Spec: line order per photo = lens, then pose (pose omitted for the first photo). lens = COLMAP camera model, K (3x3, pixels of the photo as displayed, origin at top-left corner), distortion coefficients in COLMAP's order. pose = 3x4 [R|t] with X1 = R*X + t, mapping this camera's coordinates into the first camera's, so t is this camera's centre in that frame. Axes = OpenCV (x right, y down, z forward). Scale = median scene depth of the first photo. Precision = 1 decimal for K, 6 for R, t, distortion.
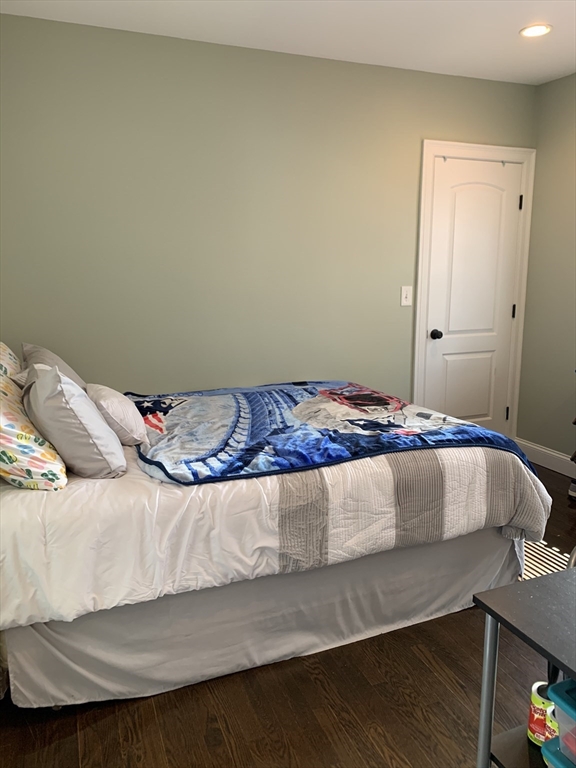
lens RADIAL K [[591.2, 0, 303.0], [0, 591.2, 374.0], [0, 0, 1]] dist [0.048978, -0.044911]
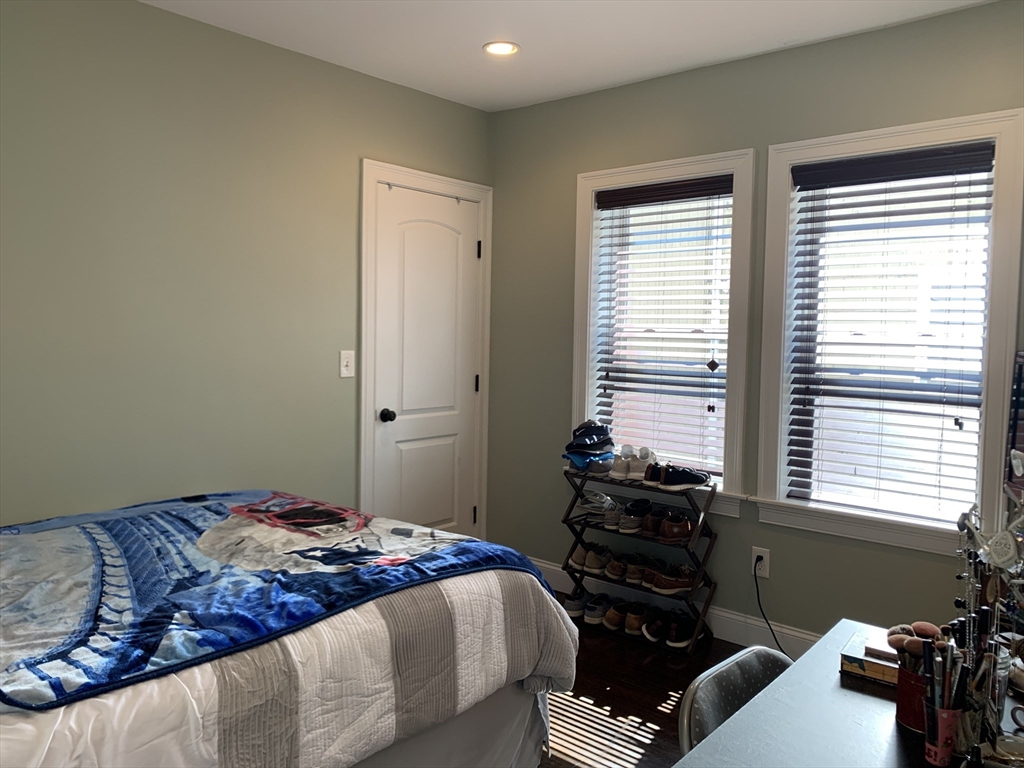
lens RADIAL K [[788.3, 0, 543.7], [0, 788.3, 374.9], [0, 0, 1]] dist [0.048978, -0.044911]
pose [[0.894961, -0.003478, 0.446131, -0.079338], [0.054115, 0.993433, -0.100813, -0.015385], [-0.442851, 0.114366, 0.889271, 0.073472]]
